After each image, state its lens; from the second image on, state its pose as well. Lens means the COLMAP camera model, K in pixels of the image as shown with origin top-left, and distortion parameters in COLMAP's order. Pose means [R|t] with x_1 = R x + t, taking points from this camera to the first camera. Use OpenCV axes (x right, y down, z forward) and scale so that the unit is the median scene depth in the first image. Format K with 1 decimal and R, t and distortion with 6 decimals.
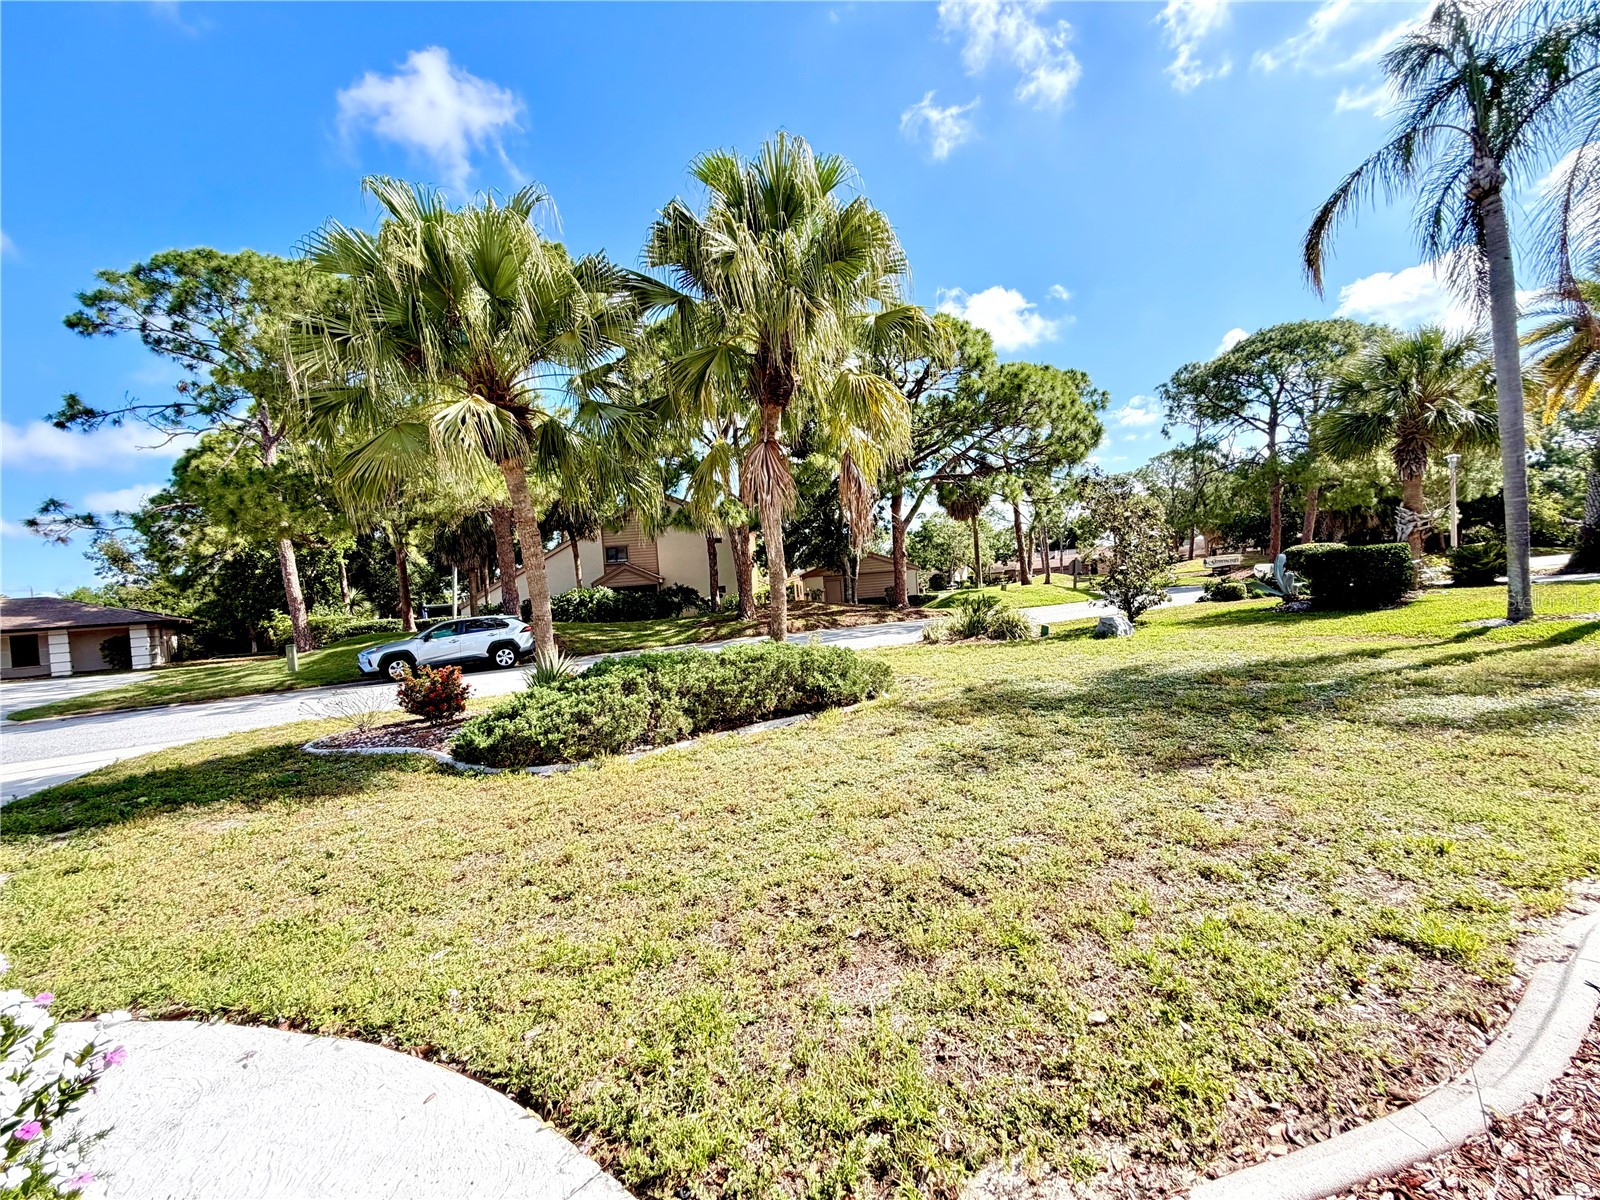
lens RADIAL K [[643.7, 0, 800.0], [0, 643.7, 600.0], [0, 0, 1]] dist [0.000939, 0.000094]
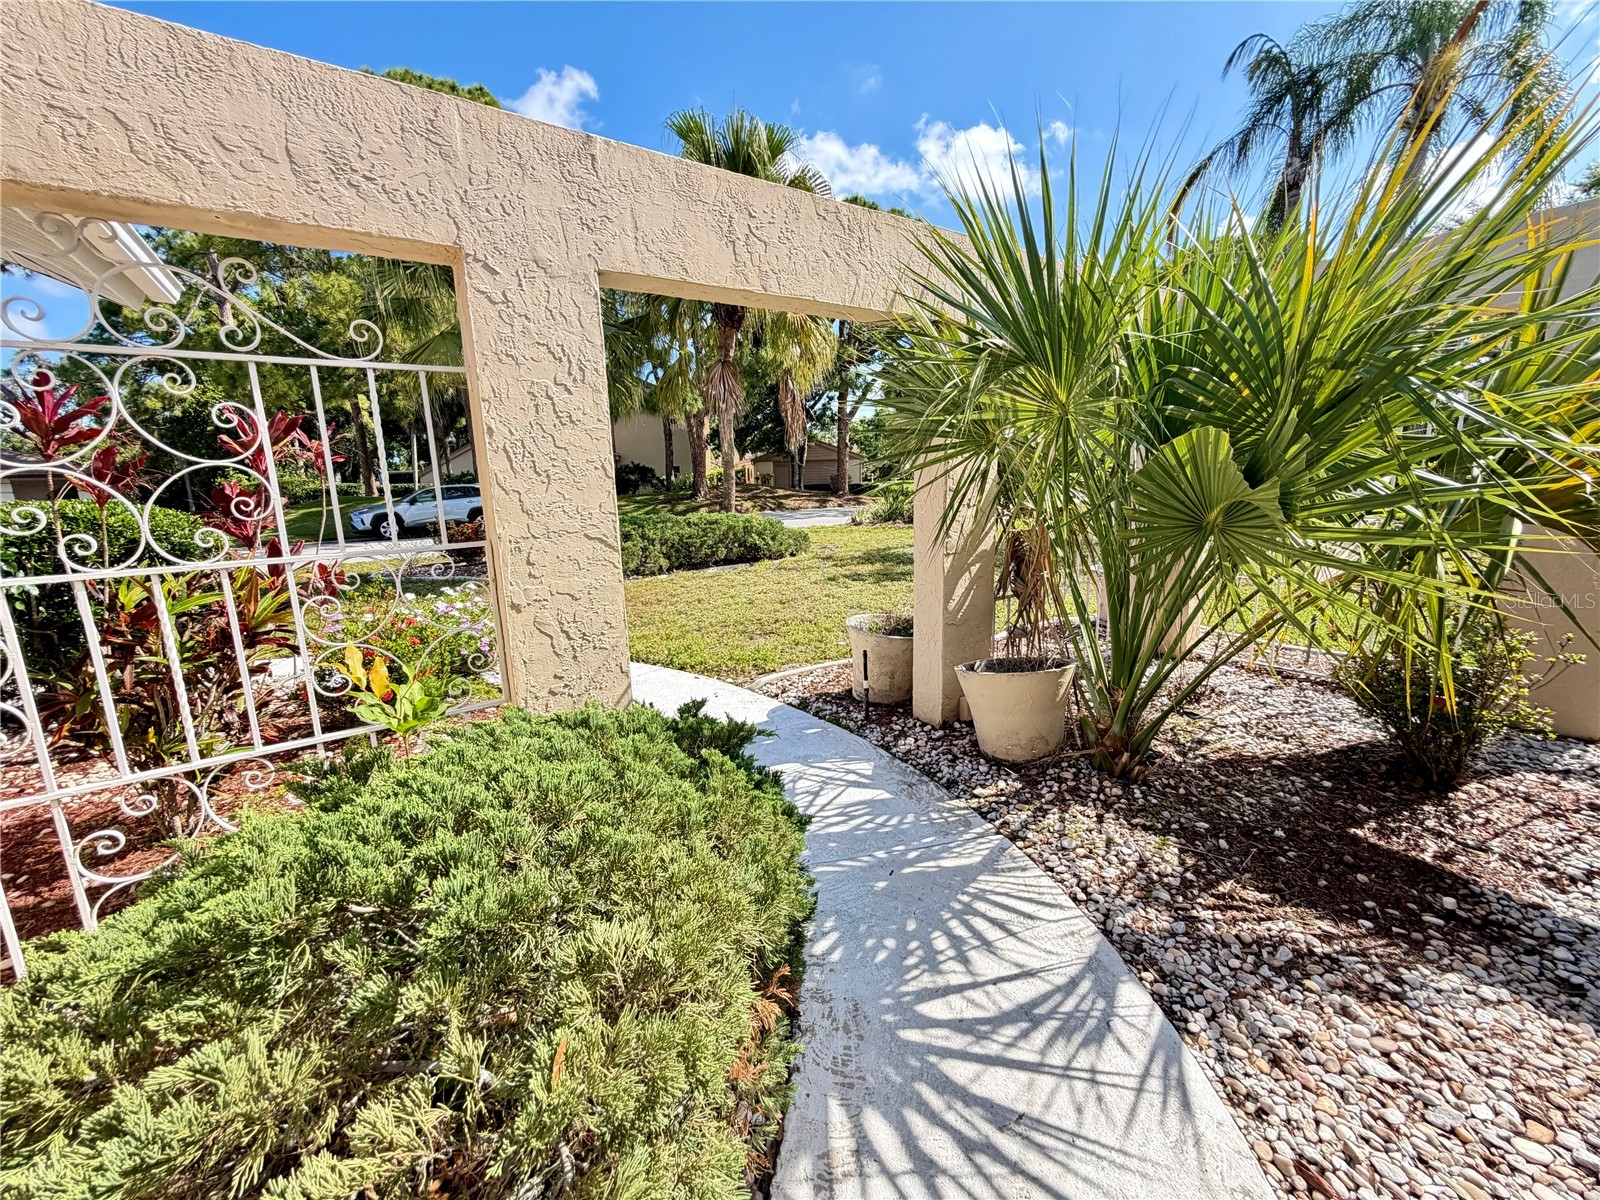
lens RADIAL K [[643.7, 0, 800.0], [0, 643.7, 600.0], [0, 0, 1]] dist [0.000939, 0.000094]
pose [[0.996287, 0.032895, 0.079562, 0.005071], [-0.046430, 0.983514, 0.174767, 0.000076], [-0.072502, -0.177812, 0.981390, -0.125780]]
